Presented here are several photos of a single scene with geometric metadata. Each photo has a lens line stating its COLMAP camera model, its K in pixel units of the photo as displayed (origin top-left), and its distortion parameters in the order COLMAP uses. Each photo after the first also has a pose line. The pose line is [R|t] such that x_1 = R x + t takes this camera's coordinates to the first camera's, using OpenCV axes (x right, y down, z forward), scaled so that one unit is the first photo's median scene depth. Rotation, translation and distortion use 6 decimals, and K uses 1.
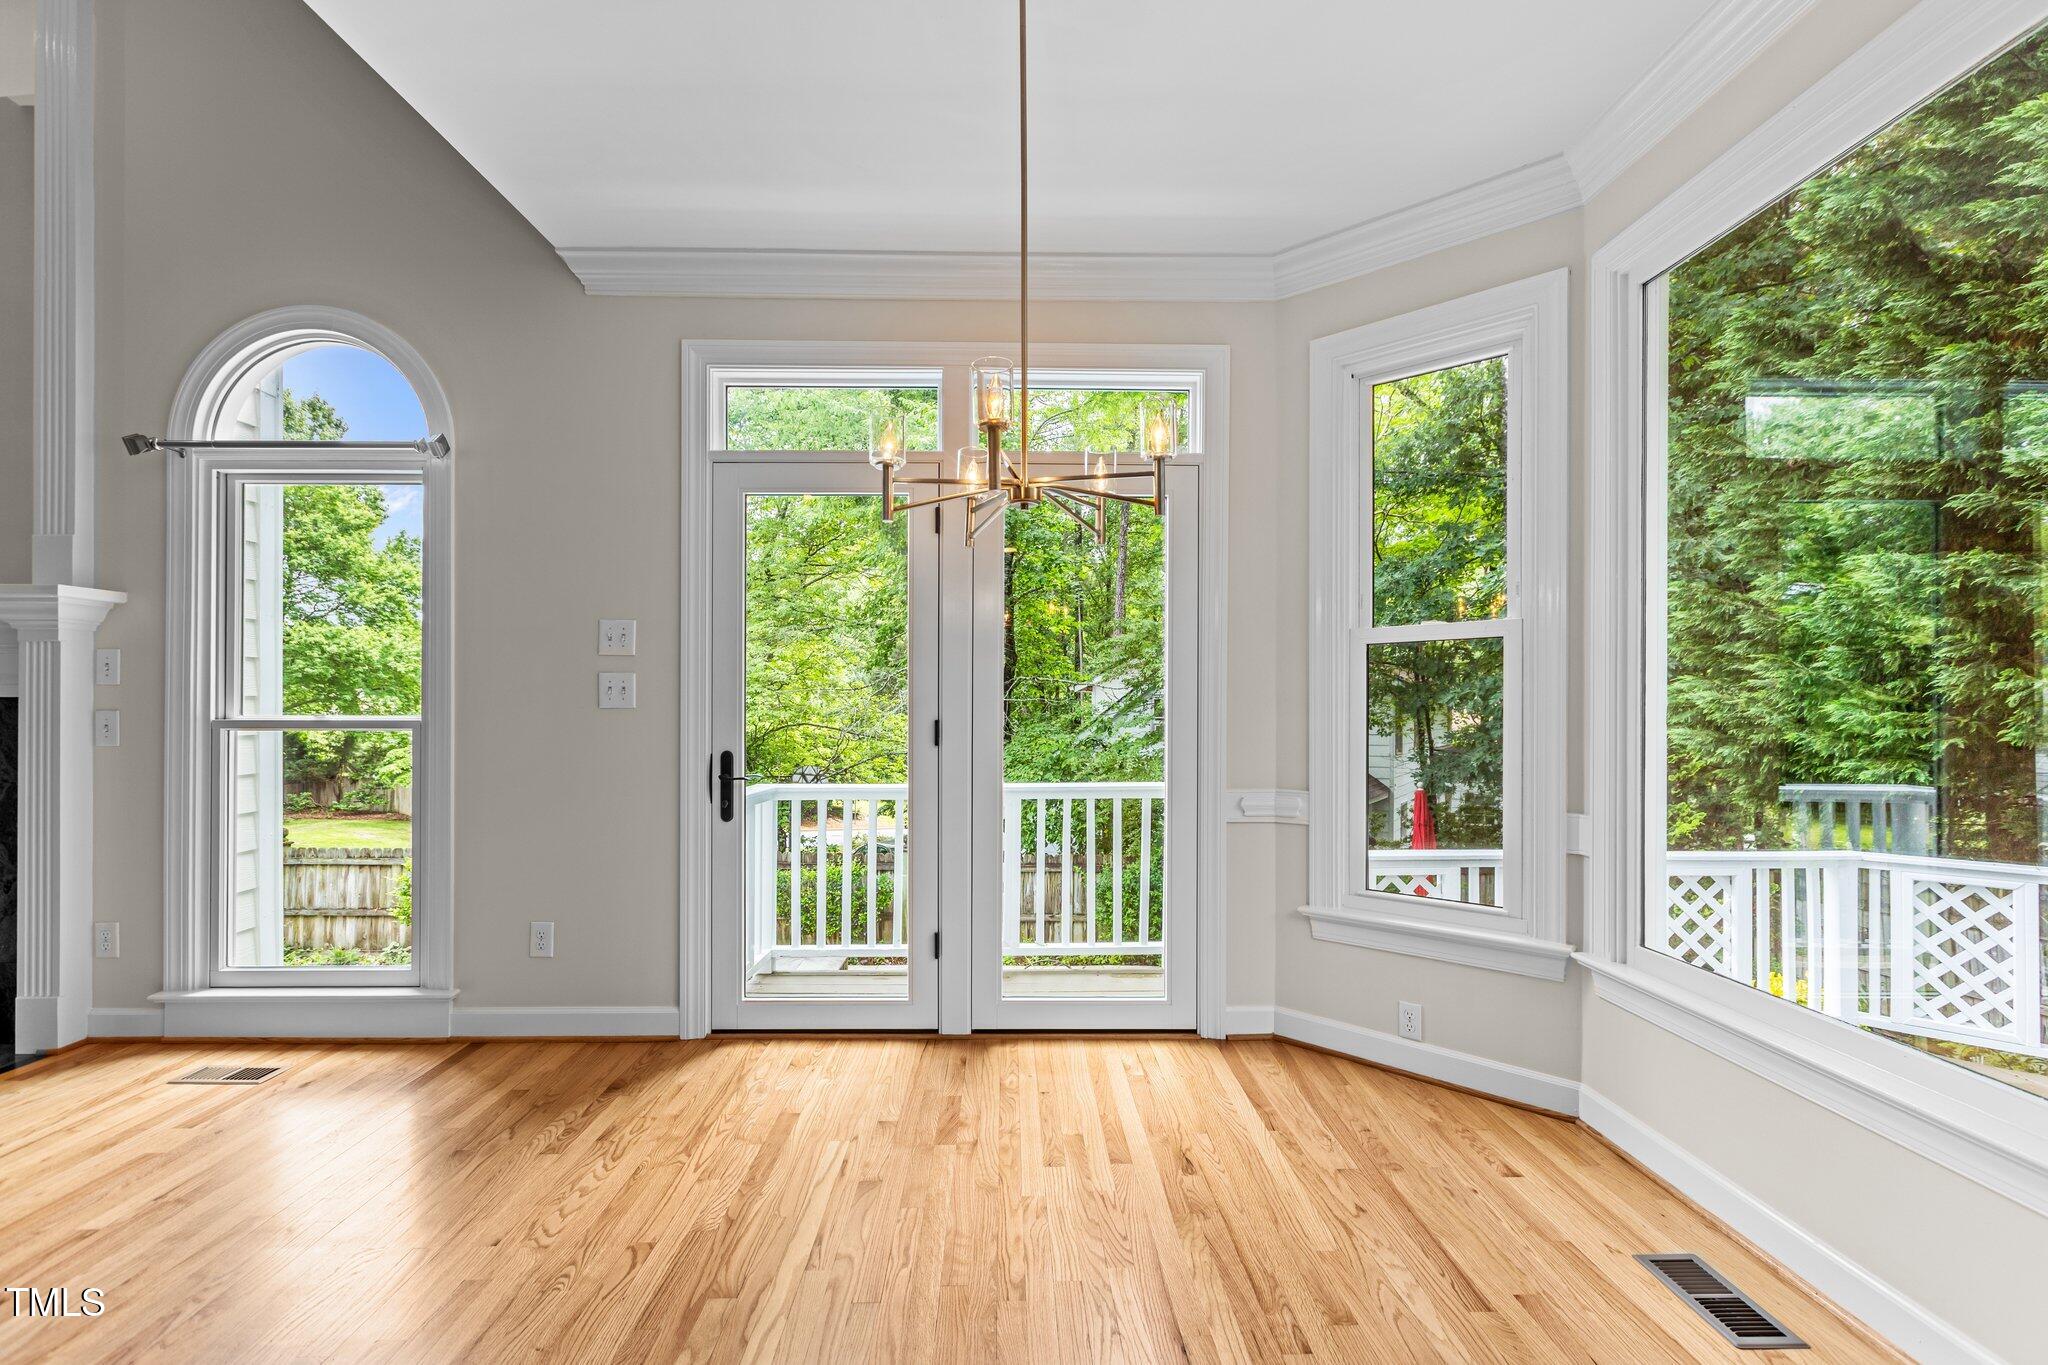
lens RADIAL K [[928.4, 0, 1021.2], [0, 928.4, 704.3], [0, 0, 1]] dist [-0.003057, 0.000063]
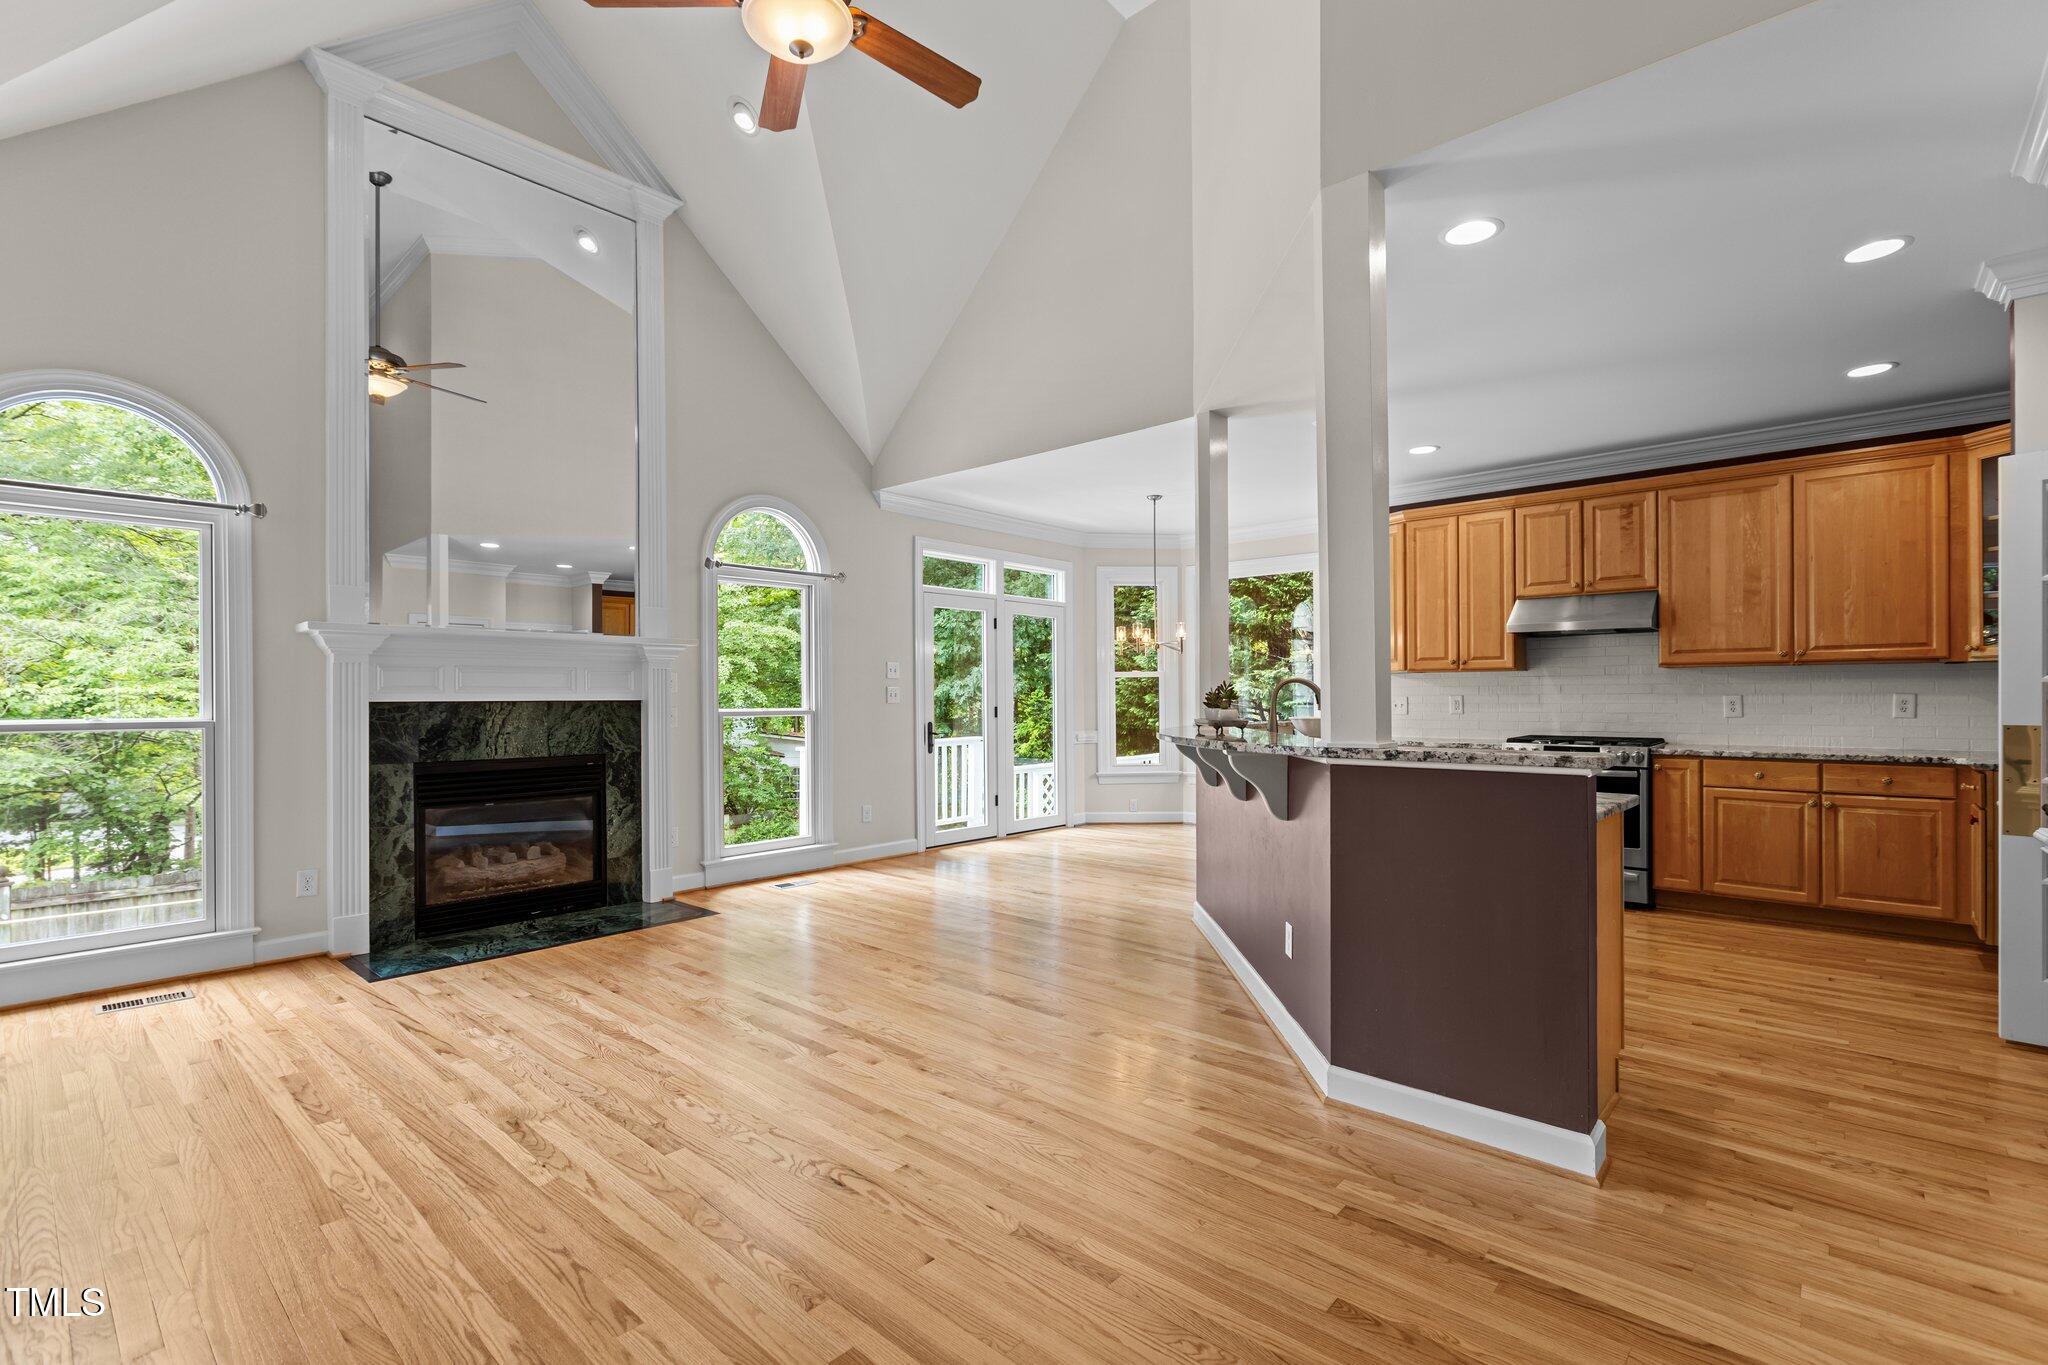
lens RADIAL K [[928.4, 0, 1021.2], [0, 928.4, 704.3], [0, 0, 1]] dist [-0.003057, 0.000063]
pose [[0.678771, -0.012001, 0.734252, -1.833604], [0.004208, 0.999914, 0.012453, -0.018402], [-0.734338, -0.005362, 0.678763, -0.692251]]
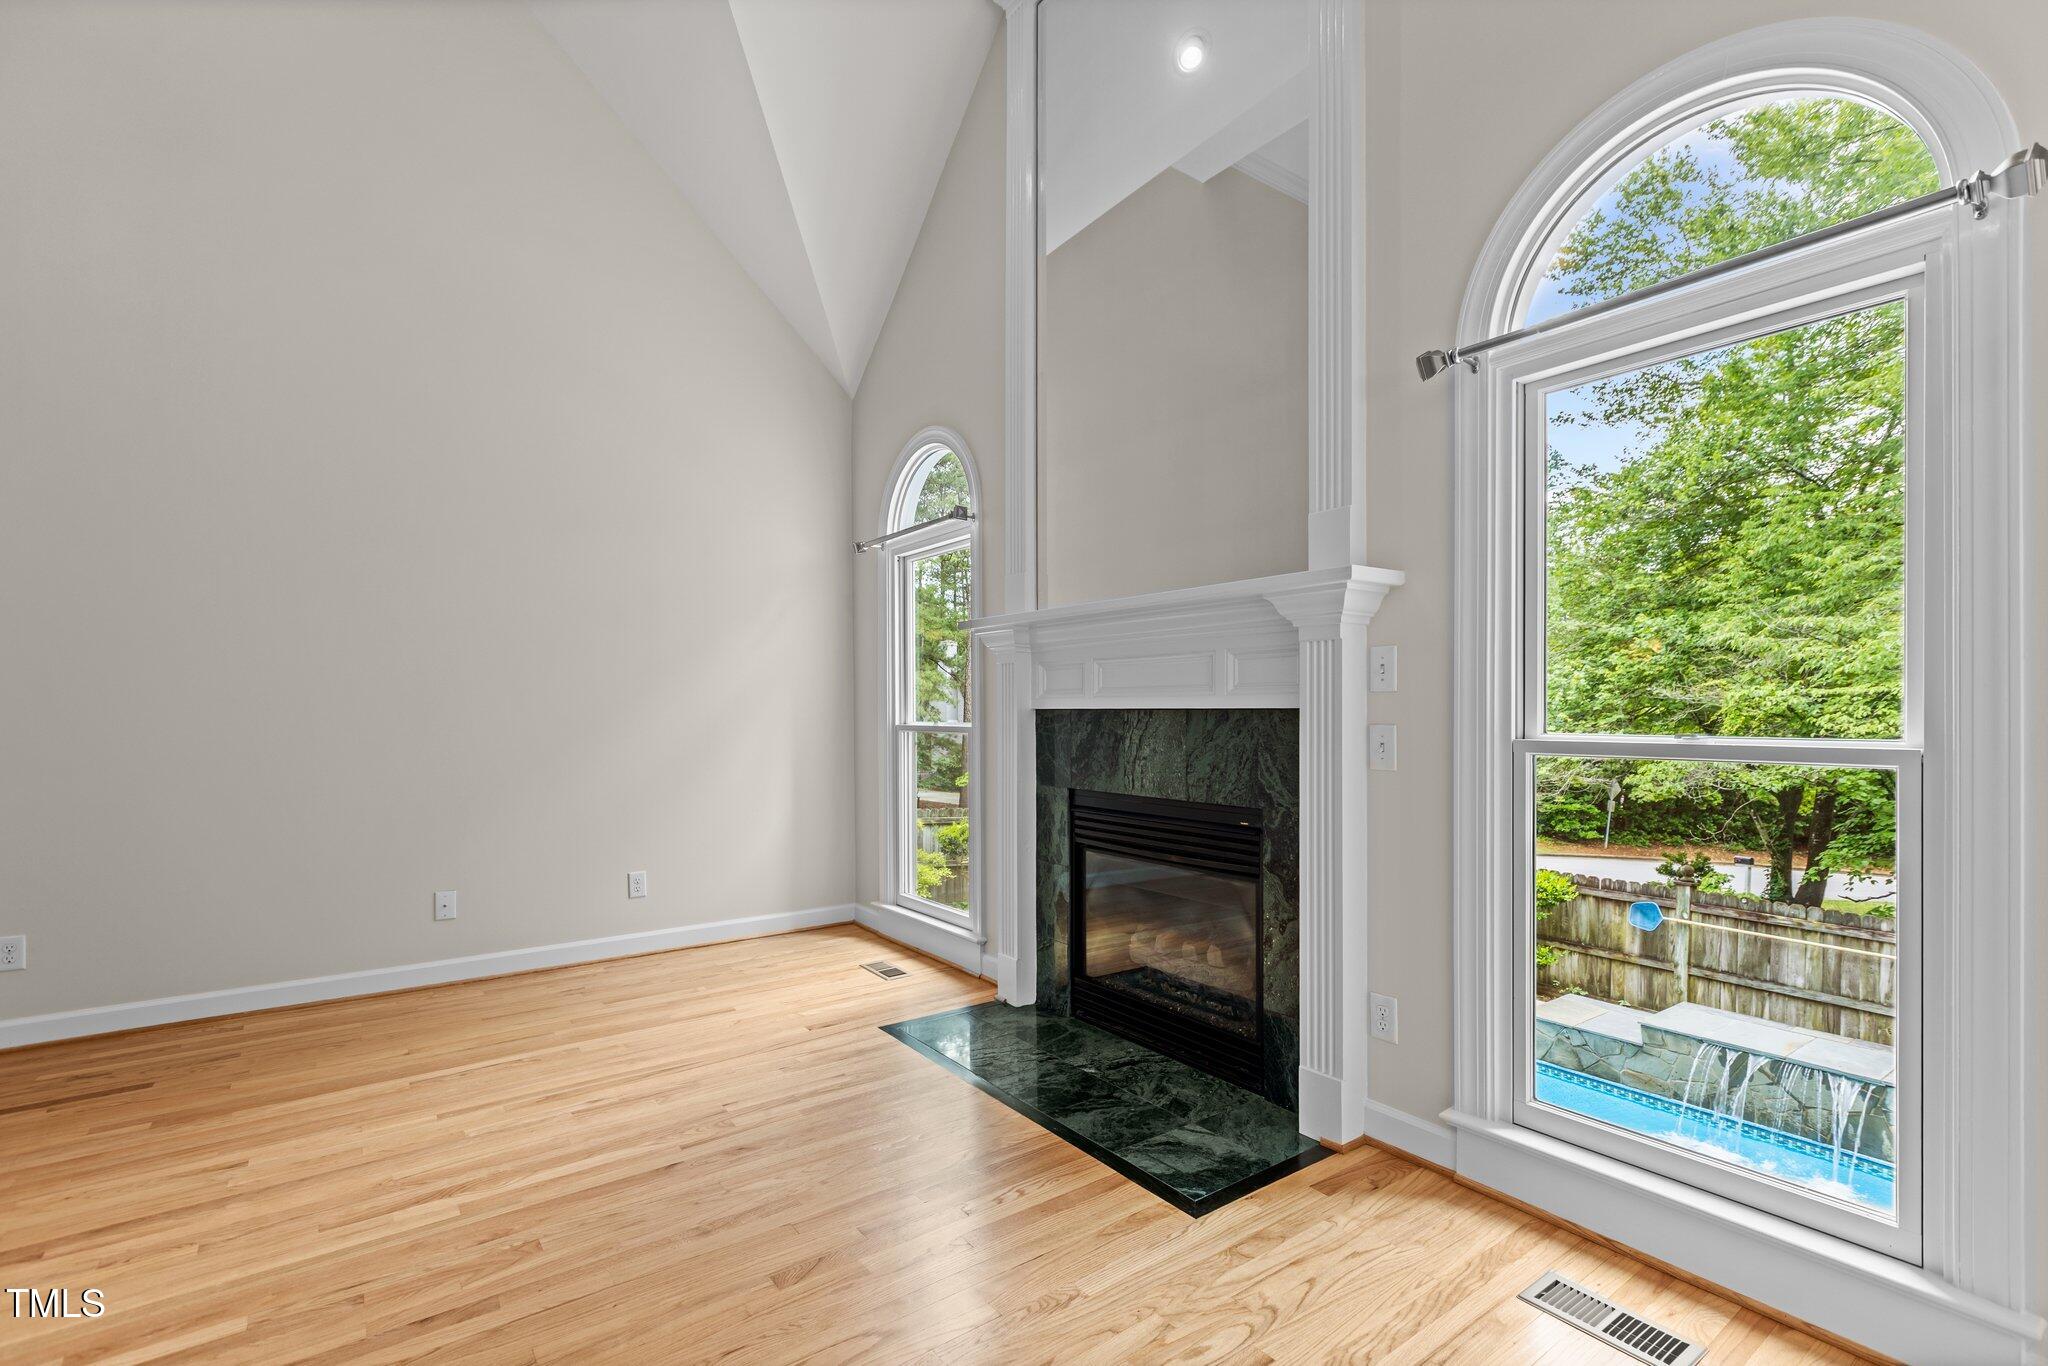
lens RADIAL K [[934.4, 0, 1026.8], [0, 934.4, 713.2], [0, 0, 1]] dist [-0.001679, -0.000098]
pose [[0.580868, 0.001352, -0.813997, -0.519263], [0.007238, 0.999951, 0.006825, -0.011104], [0.813966, -0.009856, 0.580829, 0.295787]]
